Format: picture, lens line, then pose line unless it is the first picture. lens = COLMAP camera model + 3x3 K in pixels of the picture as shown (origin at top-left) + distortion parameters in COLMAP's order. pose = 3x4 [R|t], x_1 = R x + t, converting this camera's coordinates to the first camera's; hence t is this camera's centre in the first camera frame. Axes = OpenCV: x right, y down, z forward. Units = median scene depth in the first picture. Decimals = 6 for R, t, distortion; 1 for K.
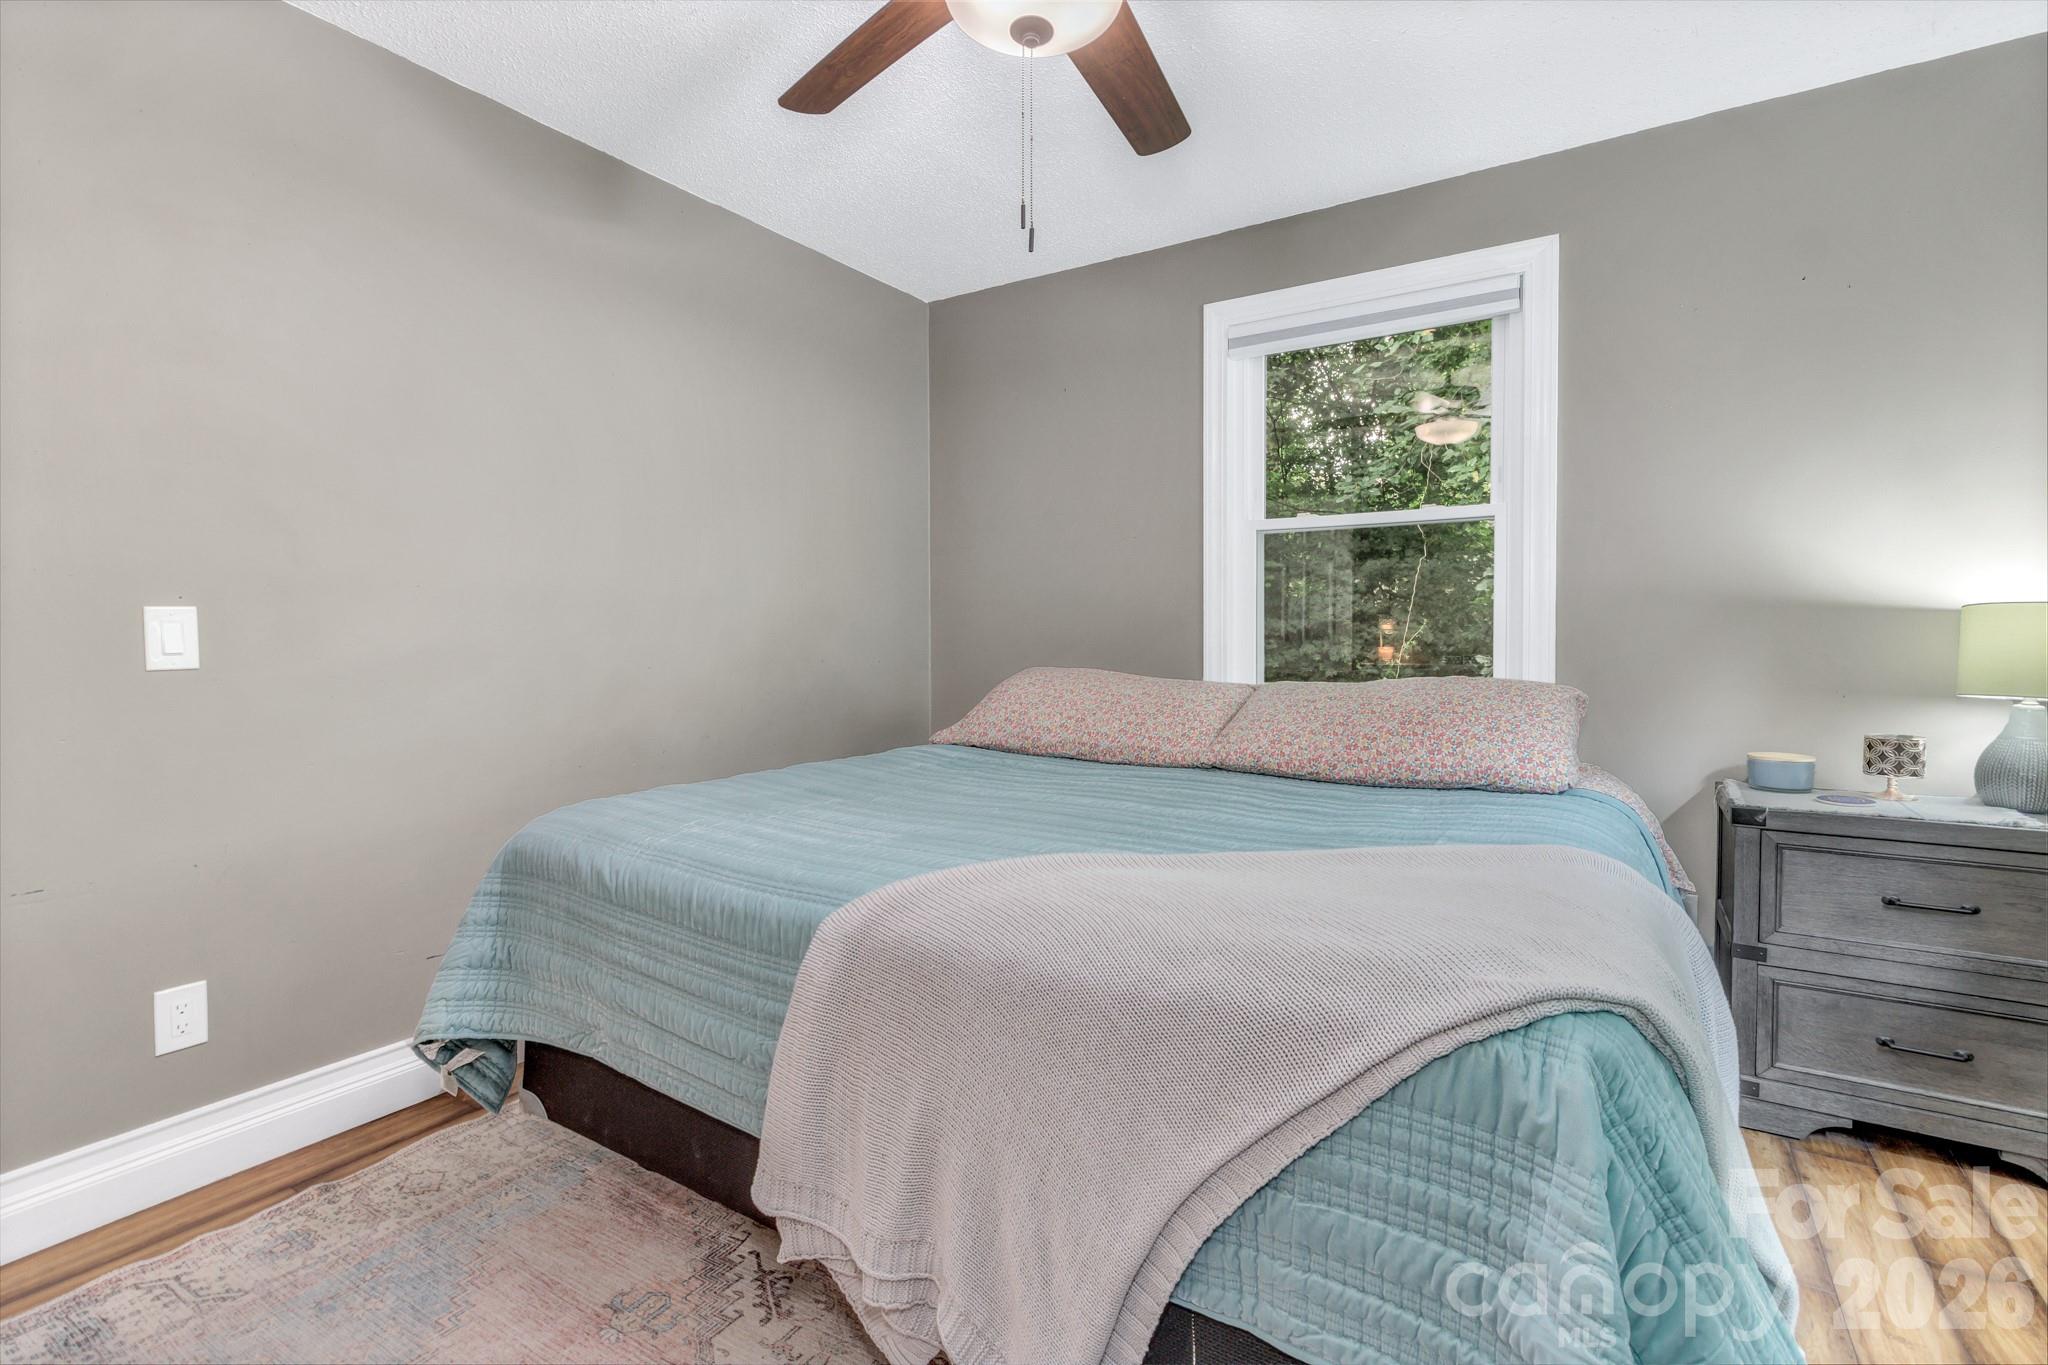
lens RADIAL K [[946.1, 0, 1029.7], [0, 946.1, 657.9], [0, 0, 1]] dist [0.000447, 0.000015]
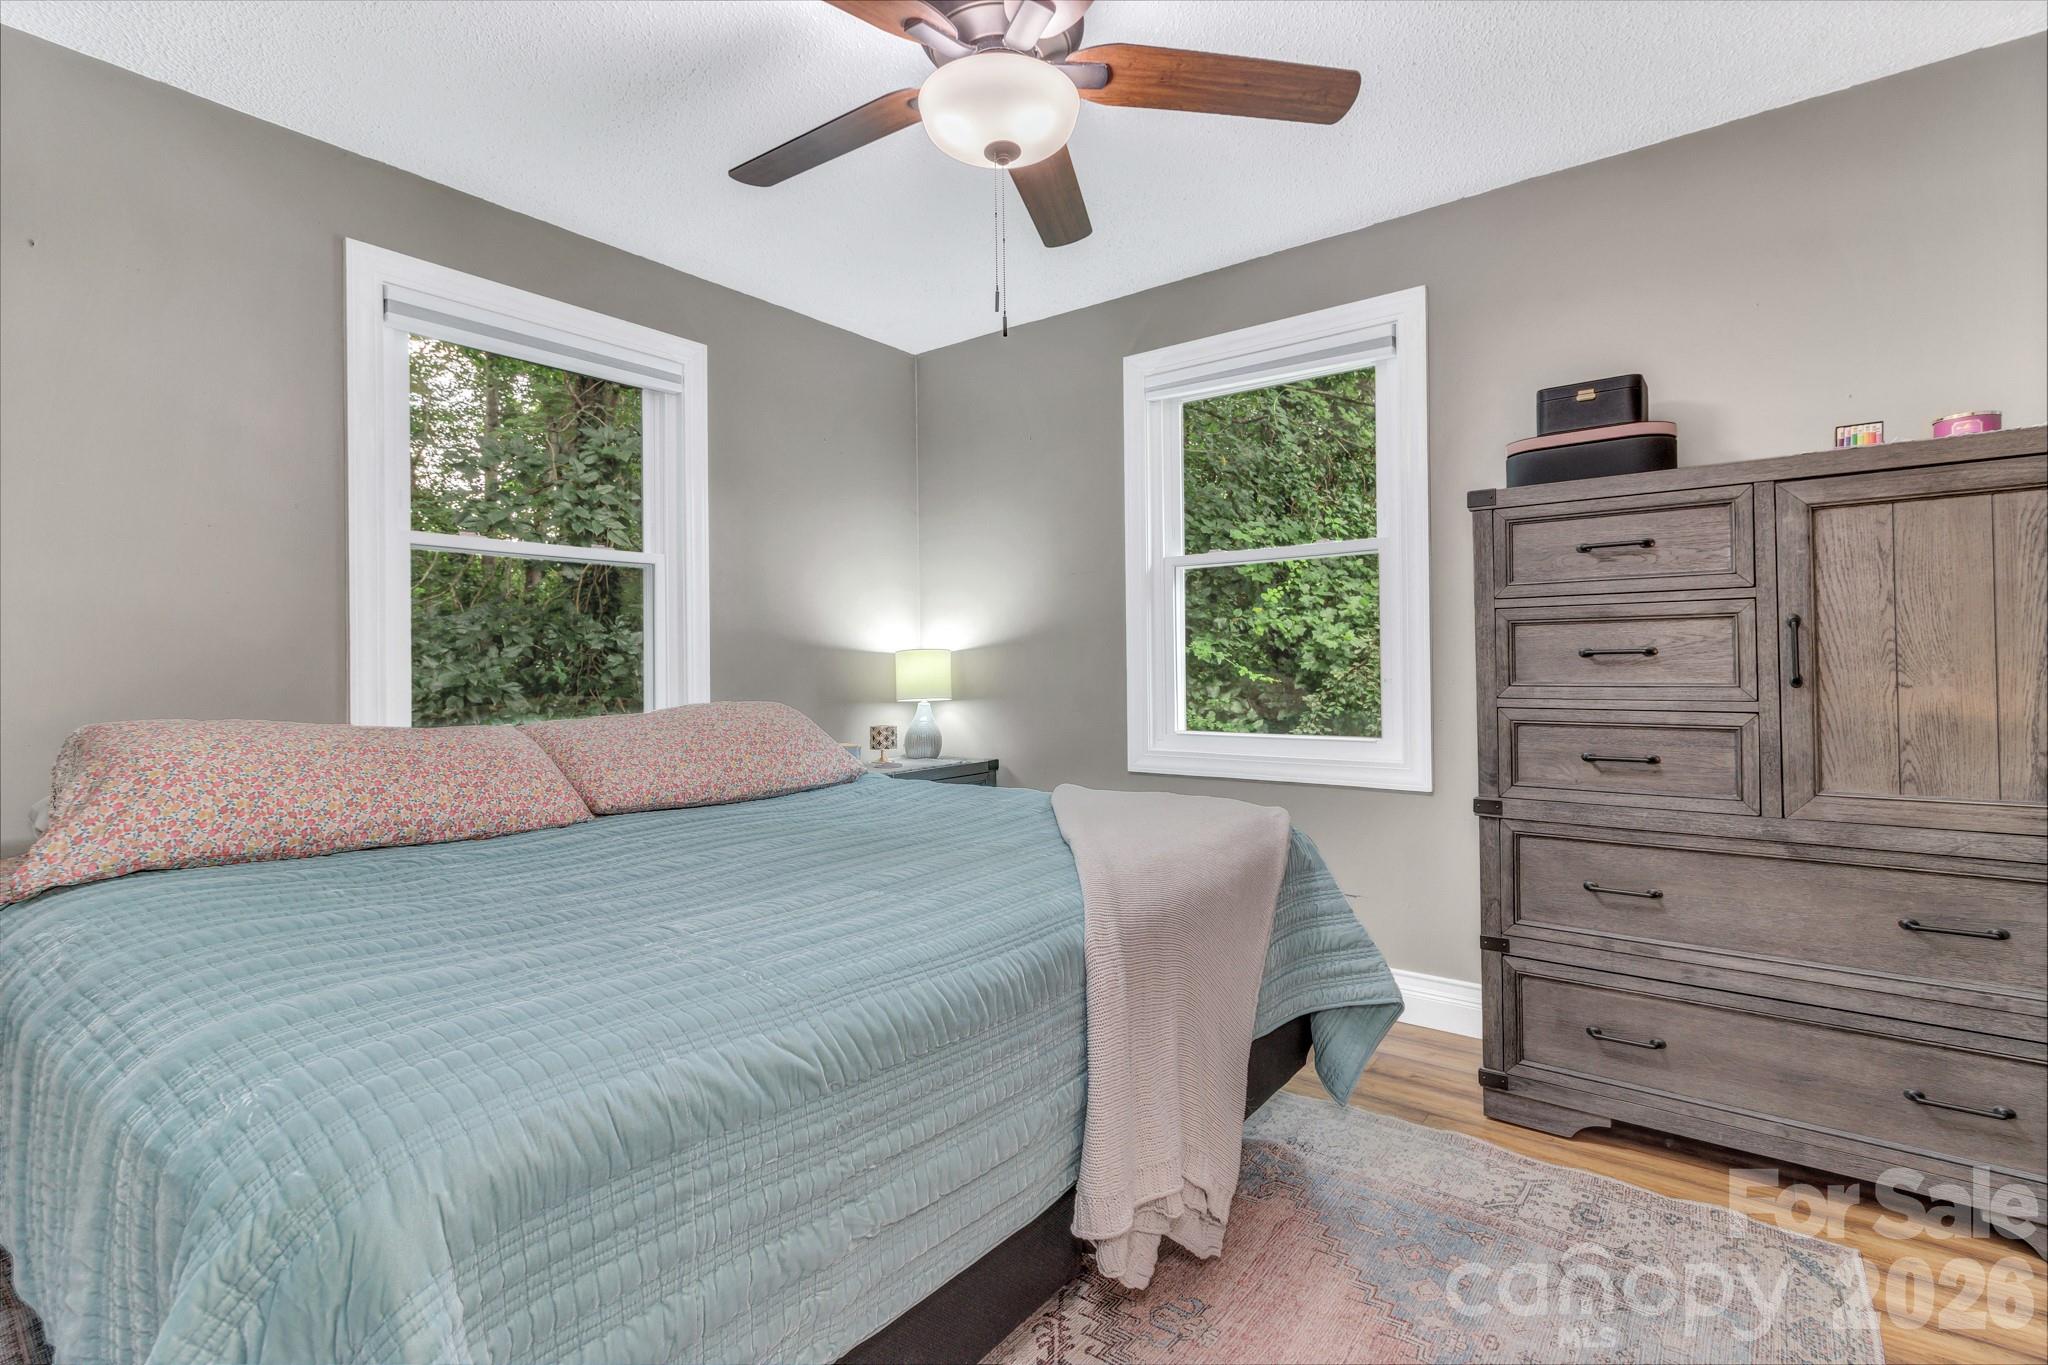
lens RADIAL K [[946.1, 0, 1029.7], [0, 946.1, 657.9], [0, 0, 1]] dist [0.000447, 0.000015]
pose [[0.105867, 0.008901, 0.994340, -0.661654], [0.032926, 0.999380, -0.012452, -0.009553], [-0.993835, 0.034058, 0.105509, 0.491620]]
